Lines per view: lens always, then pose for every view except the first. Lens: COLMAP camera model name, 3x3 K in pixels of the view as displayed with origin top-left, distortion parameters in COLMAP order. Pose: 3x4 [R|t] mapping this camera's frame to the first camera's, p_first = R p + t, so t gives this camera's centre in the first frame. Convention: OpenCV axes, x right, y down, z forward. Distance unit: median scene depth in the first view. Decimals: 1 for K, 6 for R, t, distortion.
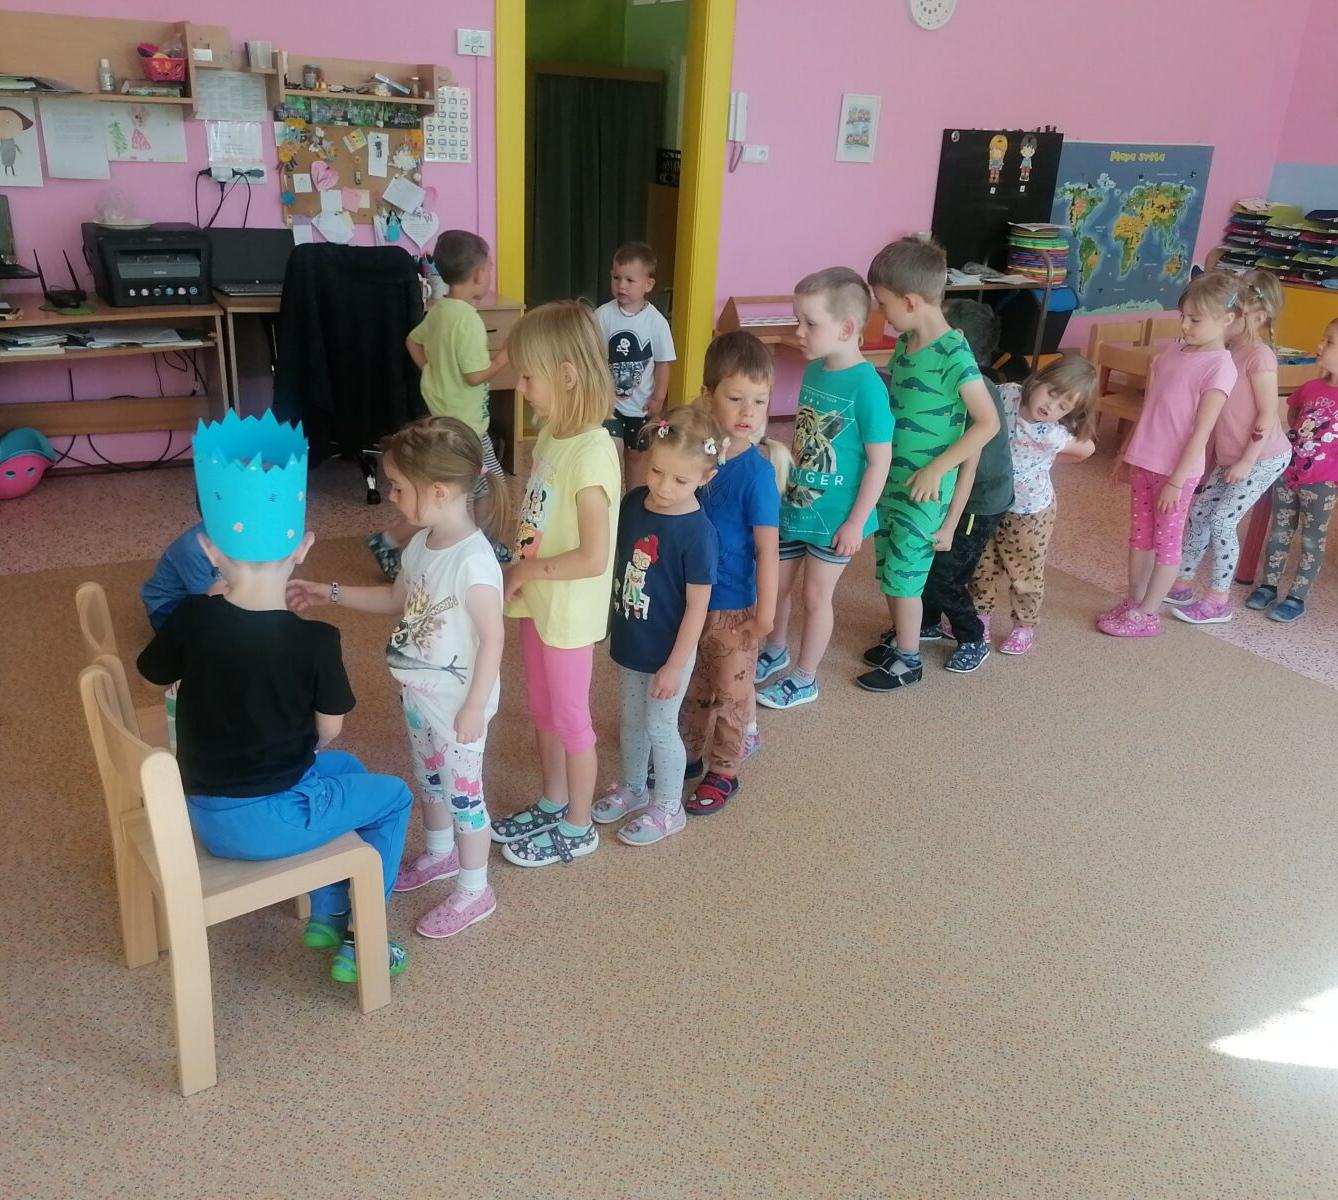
lens RADIAL K [[1193.1, 0, 669.7], [0, 1193.1, 597.3], [0, 0, 1]] dist [0.105614, -0.149609]
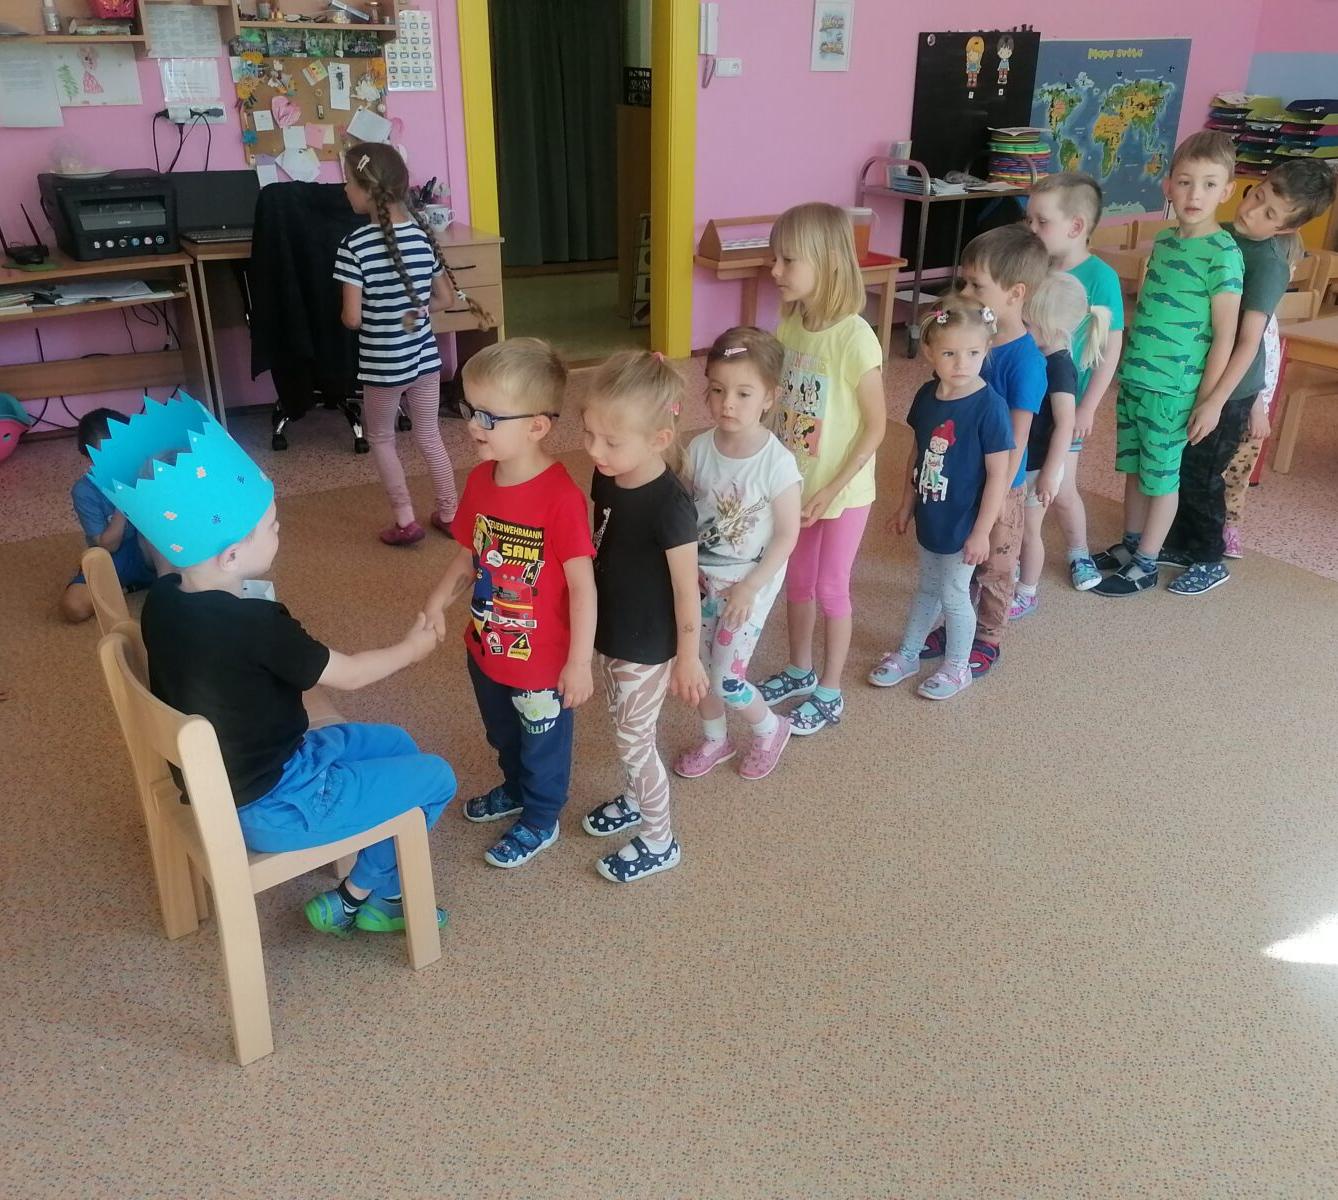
lens RADIAL K [[1189.4, 0, 669.0], [0, 1189.4, 600.0], [0, 0, 1]] dist [0.100709, -0.134112]
pose [[0.998287, -0.055934, 0.017170, -0.020831], [0.054865, 0.996840, 0.057435, -0.000686], [-0.020328, -0.056395, 0.998202, 0.015646]]
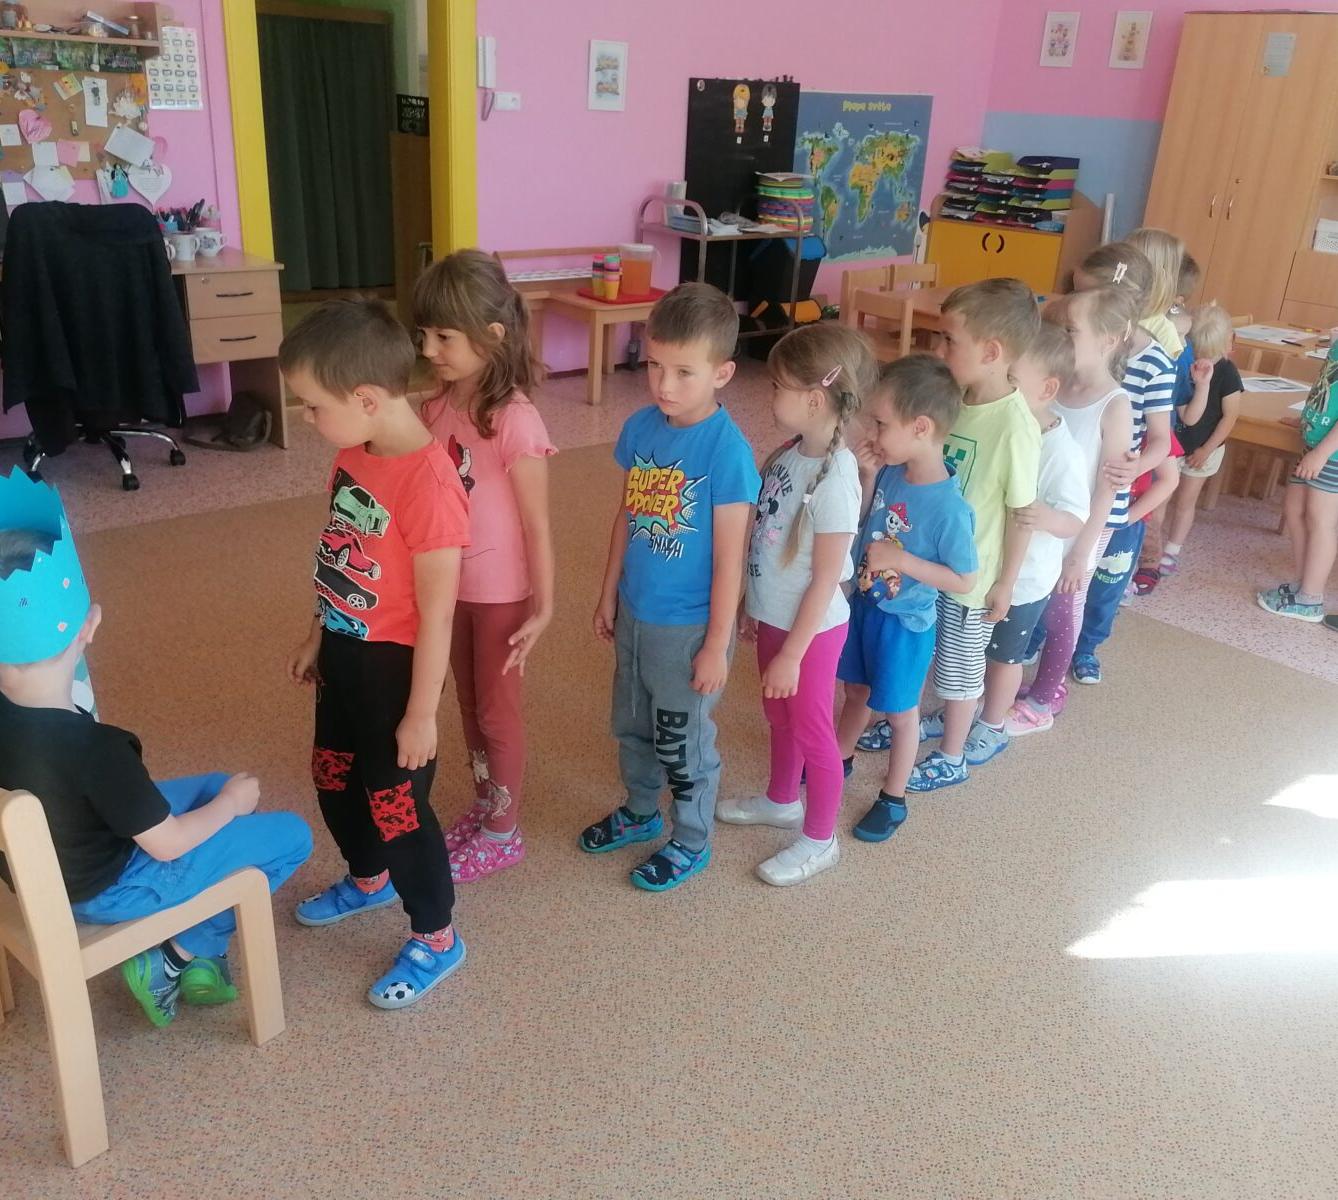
lens RADIAL K [[1192.6, 0, 669.0], [0, 1192.6, 600.0], [0, 0, 1]] dist [0.101514, -0.137255]
pose [[0.973911, -0.086829, 0.209661, -0.050052], [0.078470, 0.995766, 0.047879, -0.006956], [-0.212931, -0.030178, 0.976601, 0.016493]]
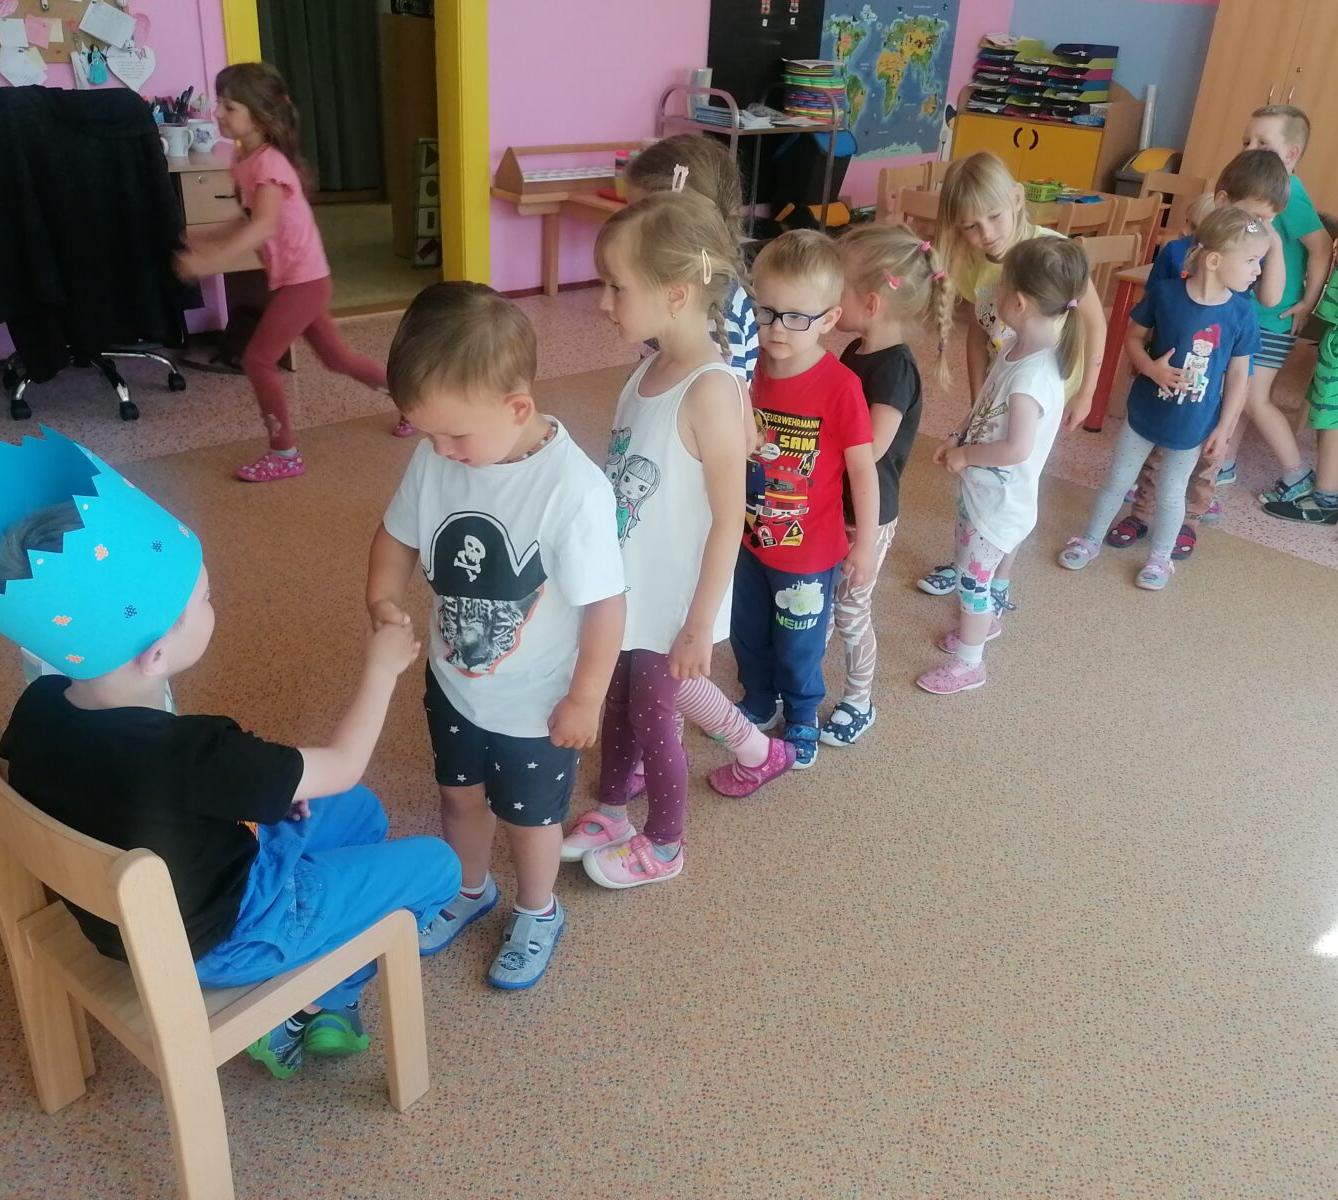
lens RADIAL K [[1193.1, 0, 669.7], [0, 1193.1, 597.3], [0, 0, 1]] dist [0.105614, -0.149609]
pose [[0.964362, -0.116086, 0.237761, -0.104756], [0.089781, 0.988868, 0.118661, -0.024026], [-0.248889, -0.093086, 0.964048, 0.111883]]
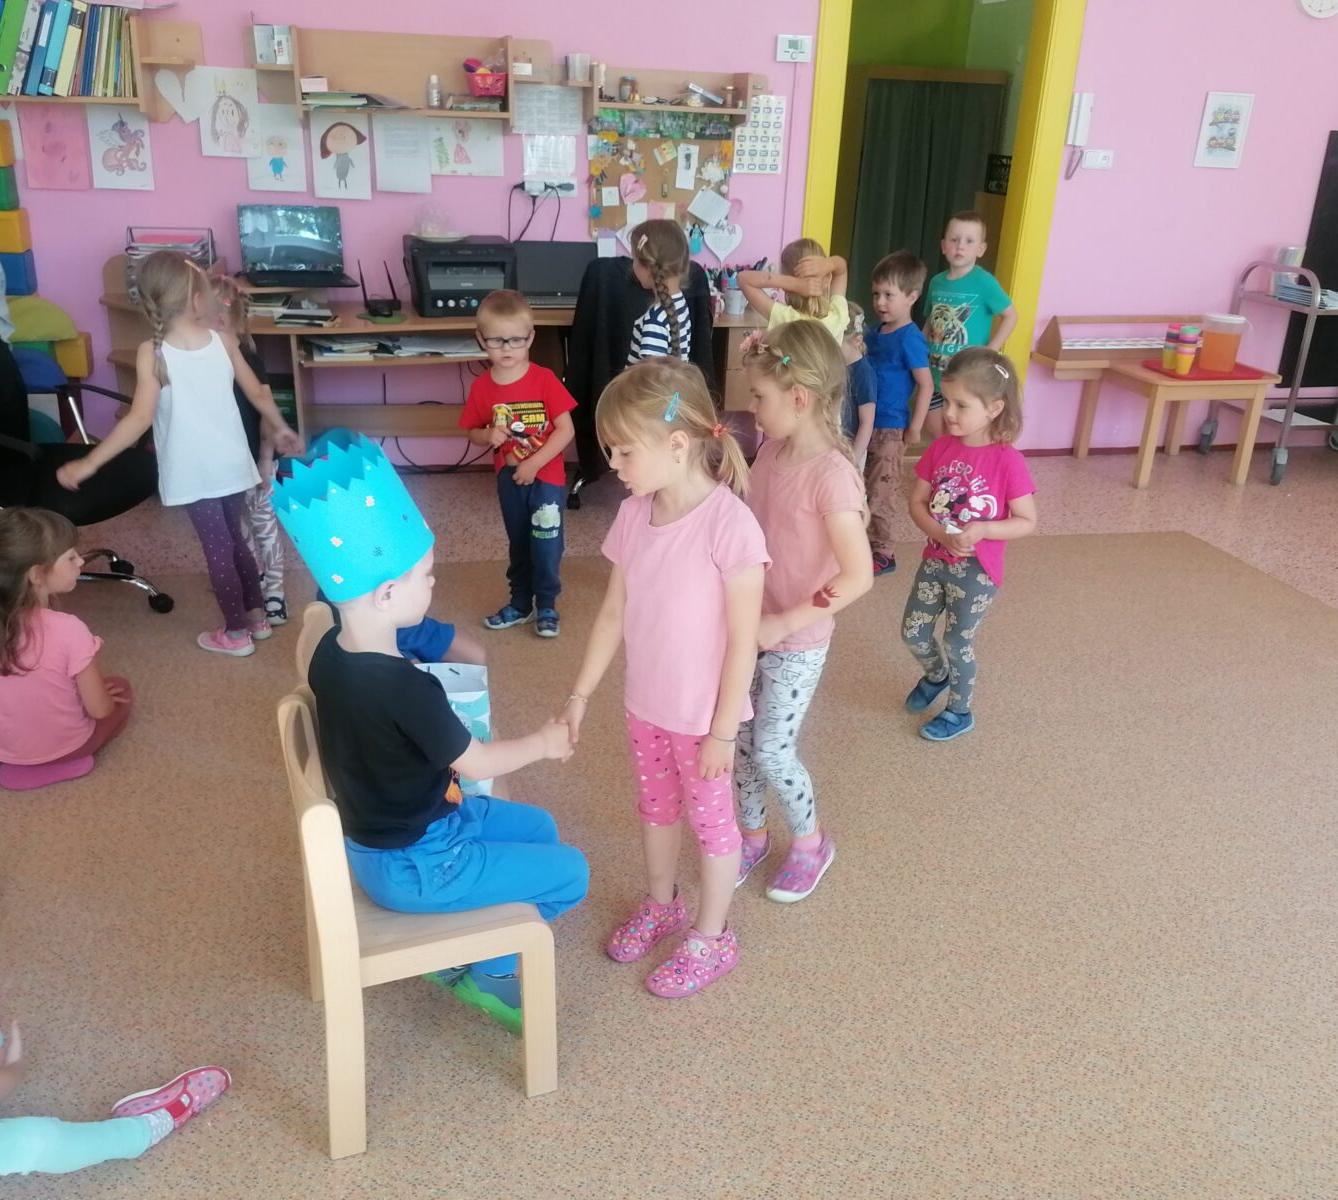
lens RADIAL K [[1193.1, 0, 669.7], [0, 1193.1, 597.3], [0, 0, 1]] dist [0.105614, -0.149609]
pose [[0.964042, 0.085169, -0.251731, 0.023378], [-0.086536, 0.996233, 0.005653, -0.022797], [0.251264, 0.016334, 0.967781, 0.057257]]
